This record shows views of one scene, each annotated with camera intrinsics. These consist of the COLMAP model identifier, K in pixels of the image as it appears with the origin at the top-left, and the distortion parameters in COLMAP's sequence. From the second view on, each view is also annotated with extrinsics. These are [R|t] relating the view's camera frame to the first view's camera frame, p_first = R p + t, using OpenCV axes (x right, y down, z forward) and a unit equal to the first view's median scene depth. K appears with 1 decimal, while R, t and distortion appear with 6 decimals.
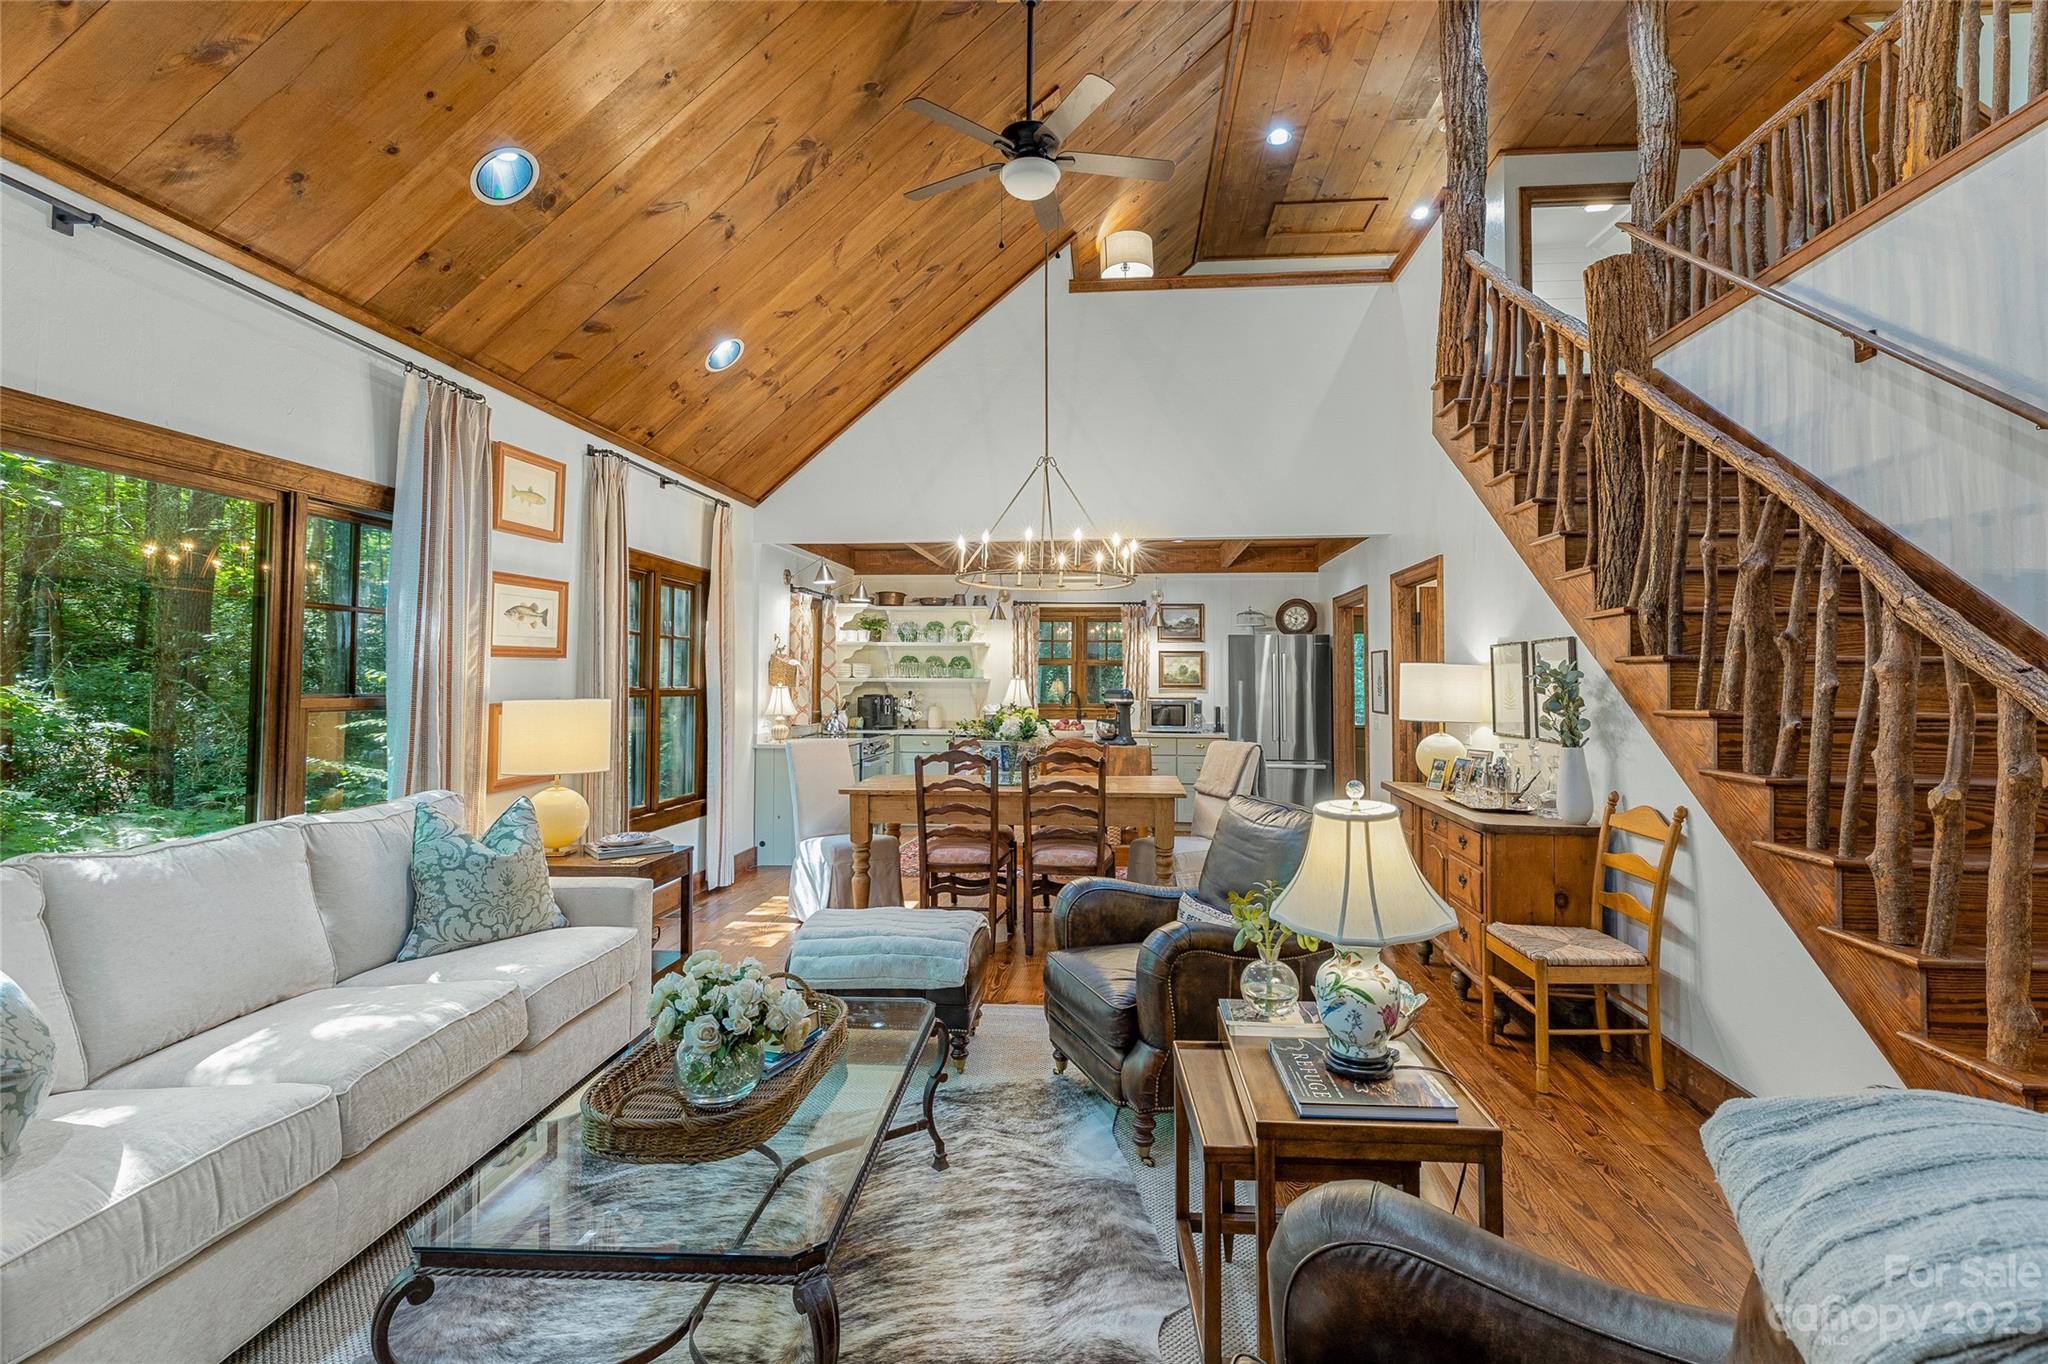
lens RADIAL K [[938.7, 0, 1031.5], [0, 938.7, 639.3], [0, 0, 1]] dist [0.003939, 0.000502]
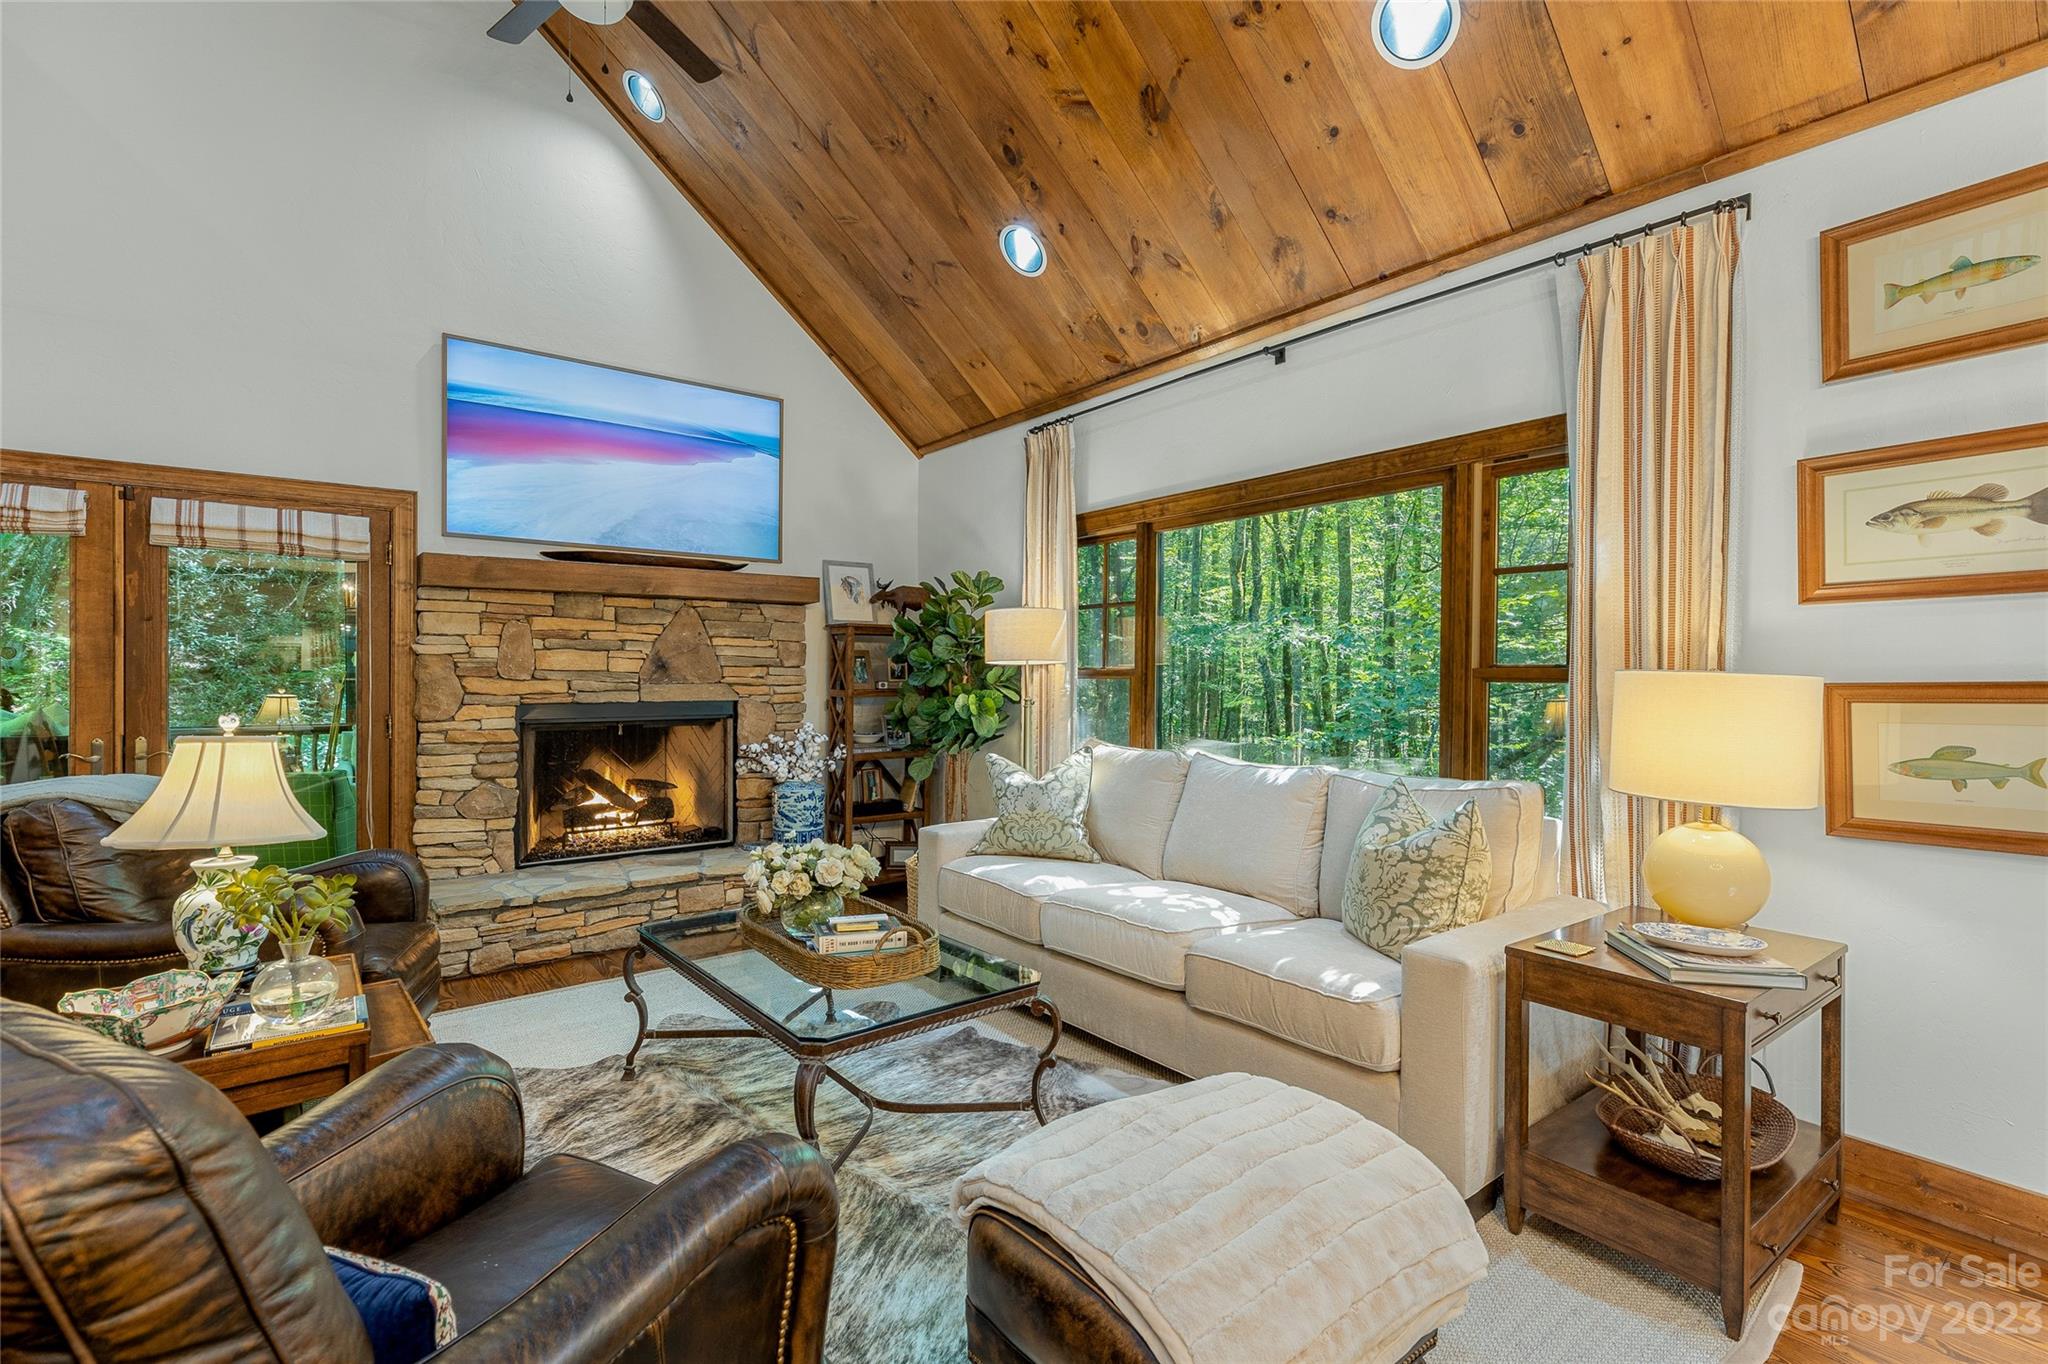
lens RADIAL K [[925.2, 0, 1029.8], [0, 925.2, 683.0], [0, 0, 1]] dist [0.002200, 0.000294]
pose [[-0.729059, -0.001871, -0.684448, 0.152286], [0.020828, 0.999473, -0.024917, 0.059868], [0.684134, -0.032422, -0.728635, 0.894712]]
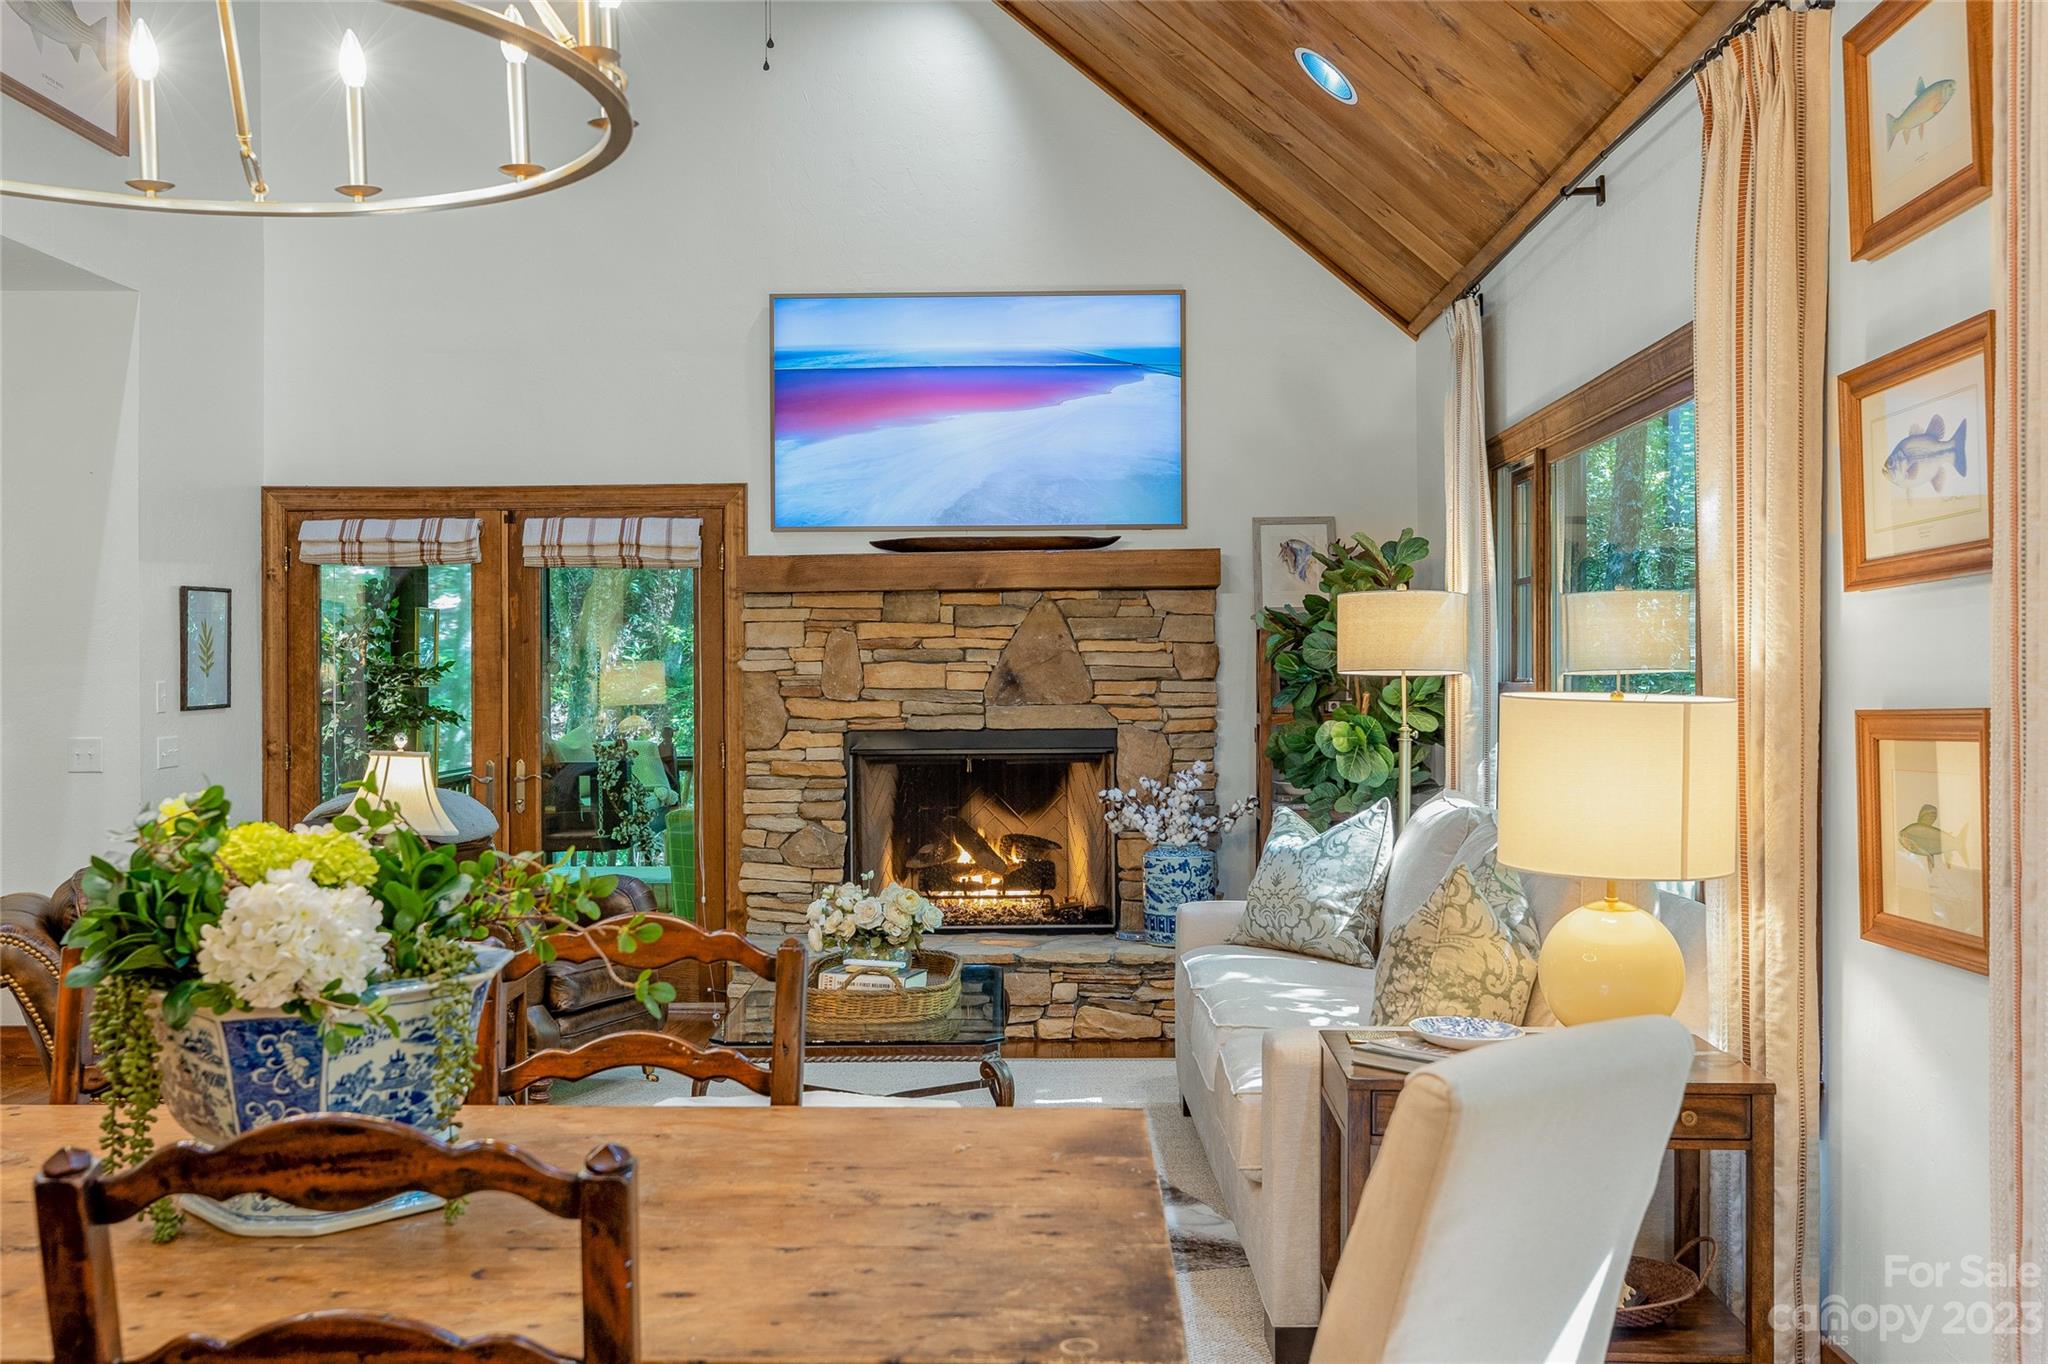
lens RADIAL K [[1975.3, 0, 1024.0], [0, 1975.3, 682.0], [0, 0, 1]] dist [-0.012518, -0.007823]
pose [[-0.997832, 0.001556, -0.065799, -0.143898], [0.004202, 0.999187, -0.040096, 0.072792], [0.065683, -0.040286, -0.997027, 1.481558]]
